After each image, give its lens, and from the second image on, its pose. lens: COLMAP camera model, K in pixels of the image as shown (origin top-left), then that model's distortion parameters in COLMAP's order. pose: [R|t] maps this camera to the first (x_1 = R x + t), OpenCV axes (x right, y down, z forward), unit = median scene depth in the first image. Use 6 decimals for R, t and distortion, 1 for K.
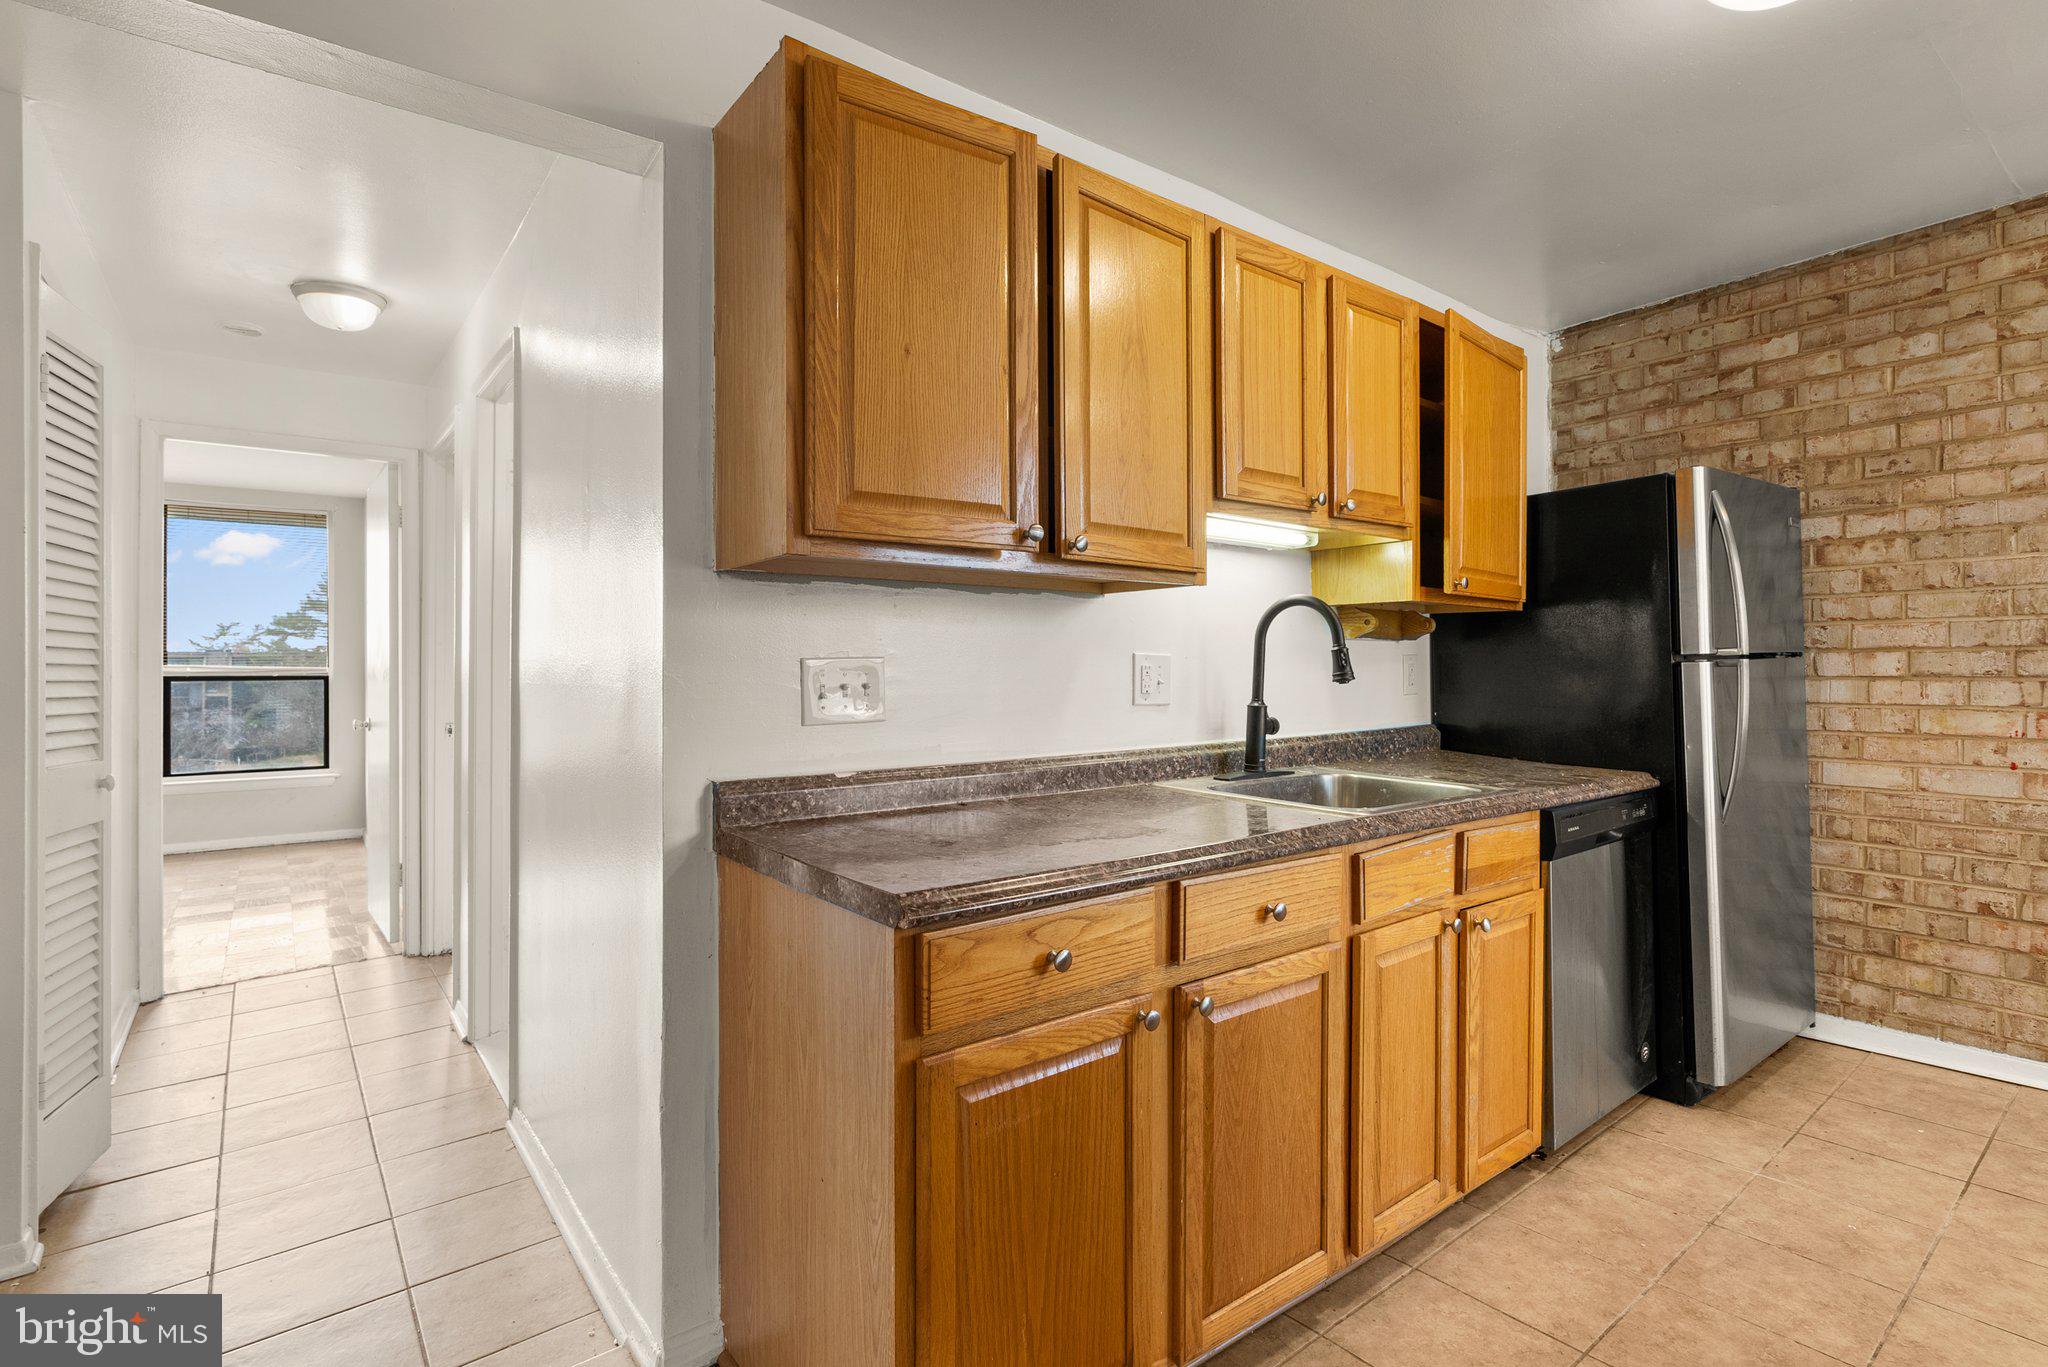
lens RADIAL K [[958.5, 0, 1034.5], [0, 958.5, 677.8], [0, 0, 1]] dist [-0.002620, 0.000029]
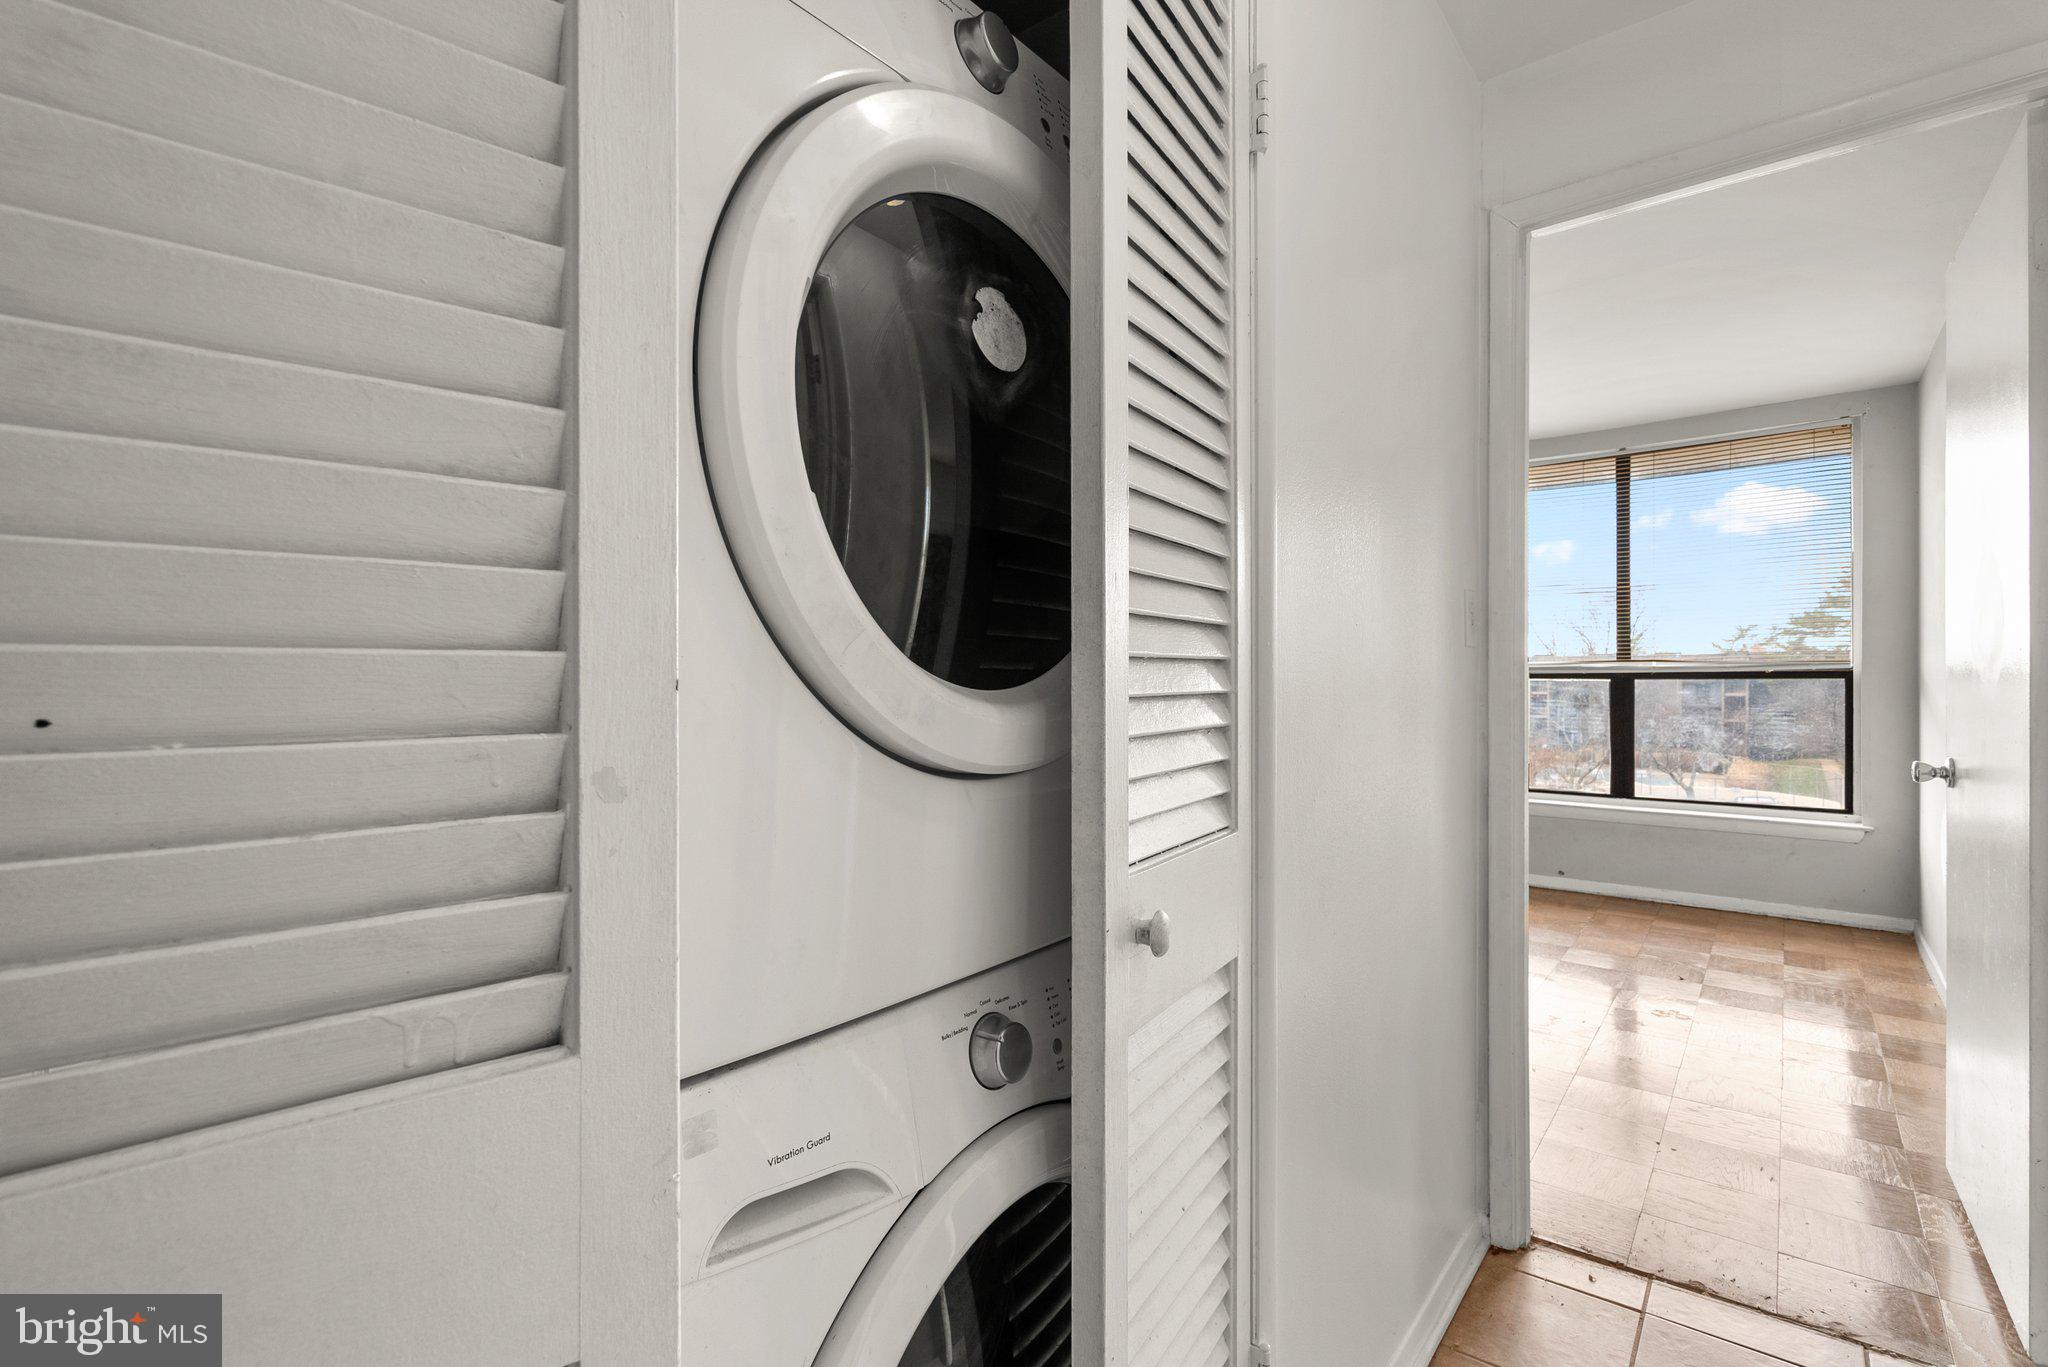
lens RADIAL K [[910.5, 0, 1024.0], [0, 910.5, 683.5], [0, 0, 1]] dist [0.002650, 0.000107]
pose [[0.198117, 0.005526, -0.980163, -0.219401], [0.000553, 0.999983, 0.005750, 0.002018], [0.980178, -0.001681, 0.198111, 0.295398]]
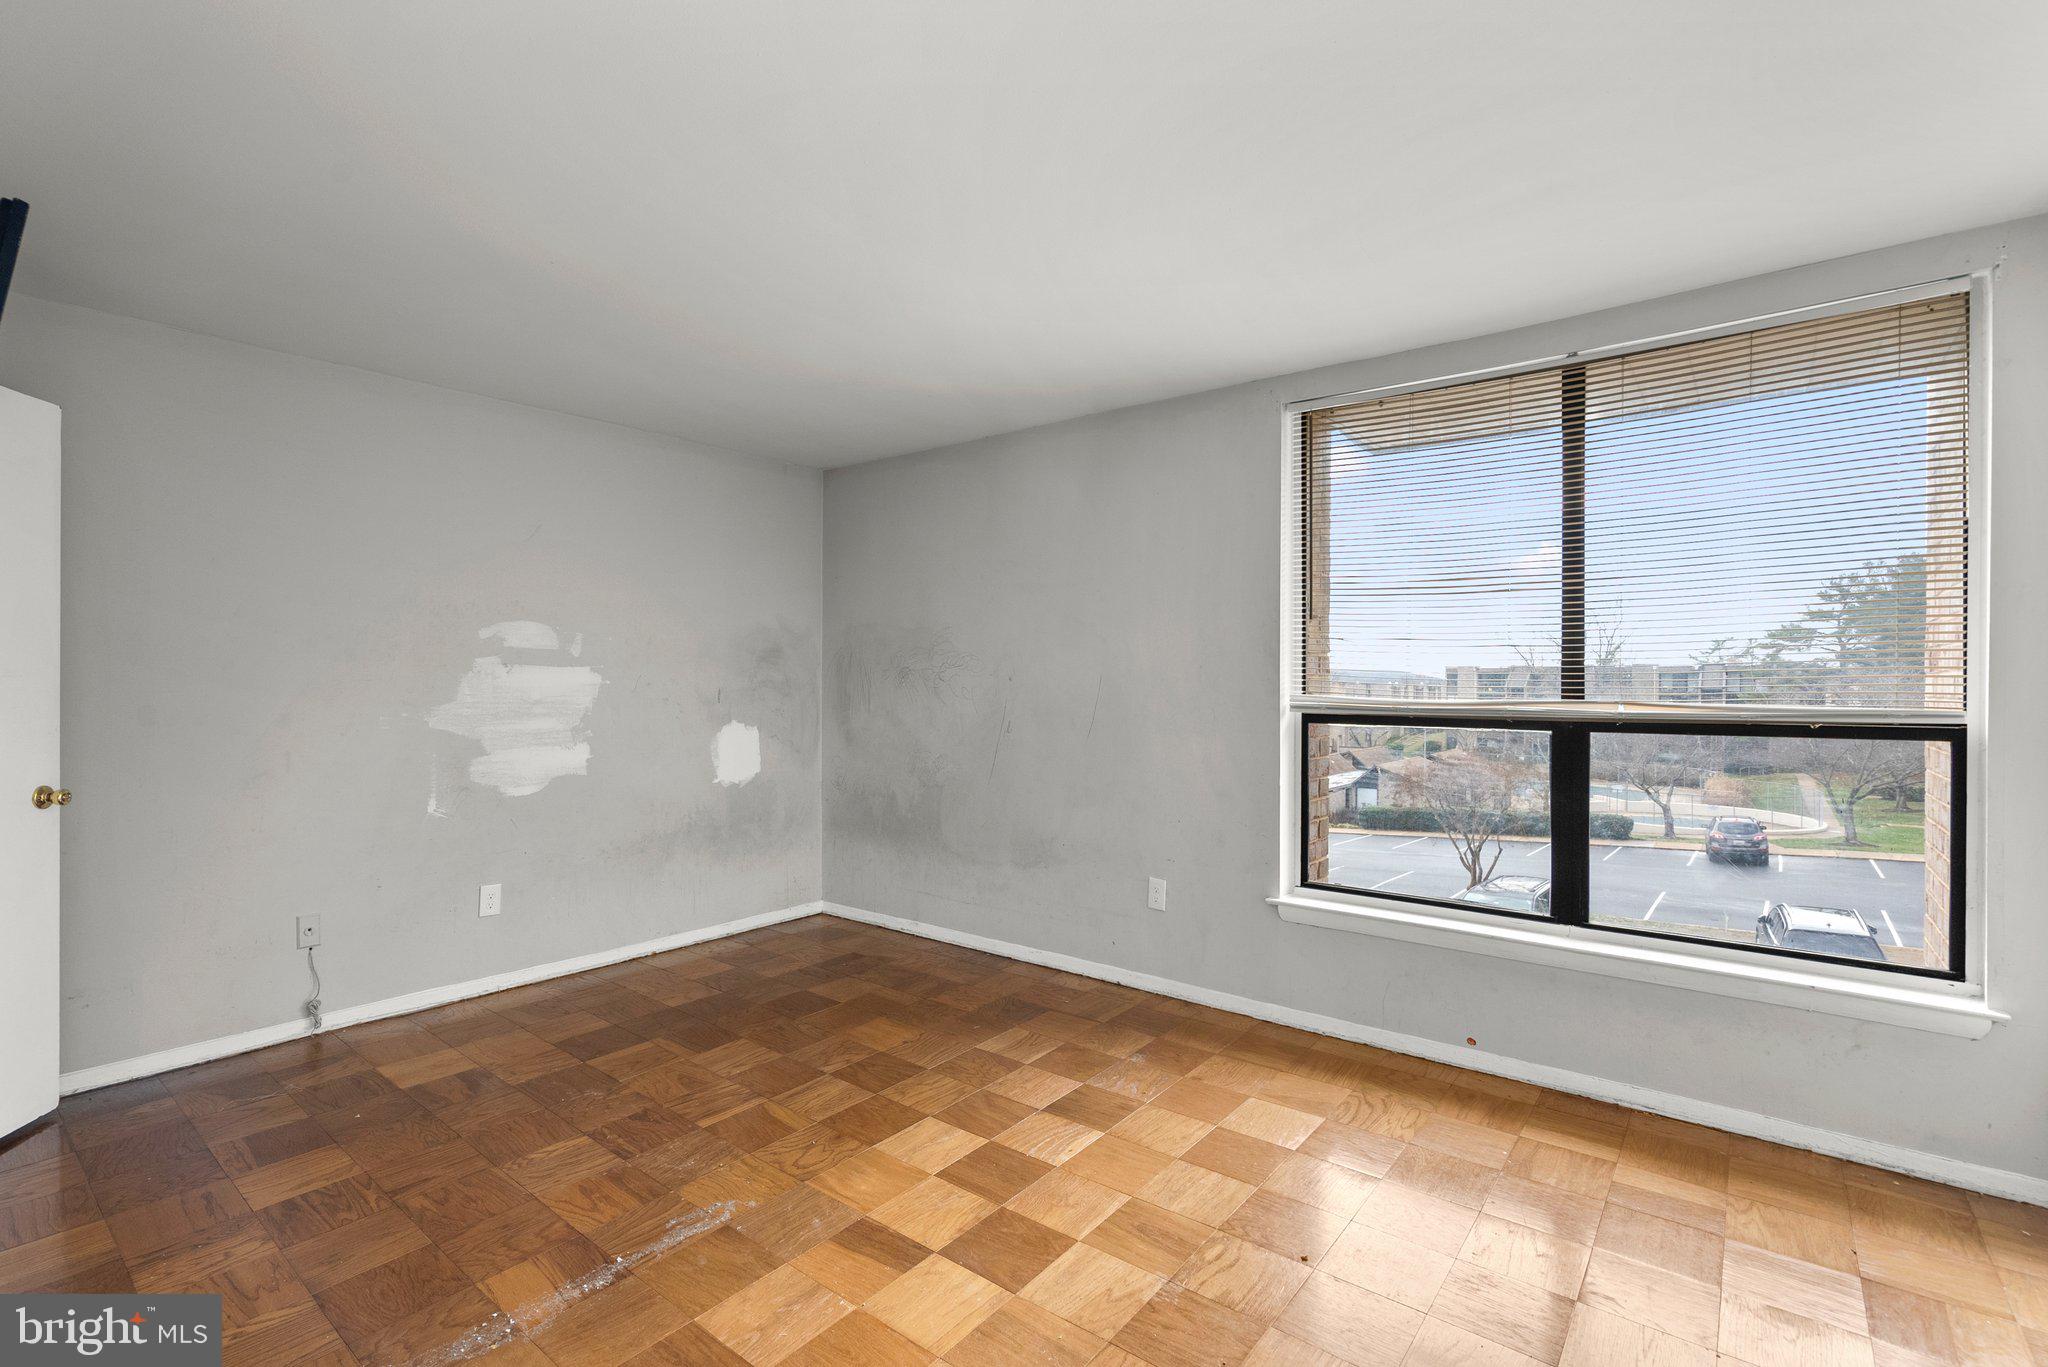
lens RADIAL K [[910.5, 0, 1024.0], [0, 910.5, 683.5], [0, 0, 1]] dist [0.002650, 0.000107]
pose [[0.214682, 0.002642, -0.976680, -0.425818], [-0.009382, 0.999956, 0.000642, -0.015063], [0.976639, 0.009026, 0.214698, 0.514390]]
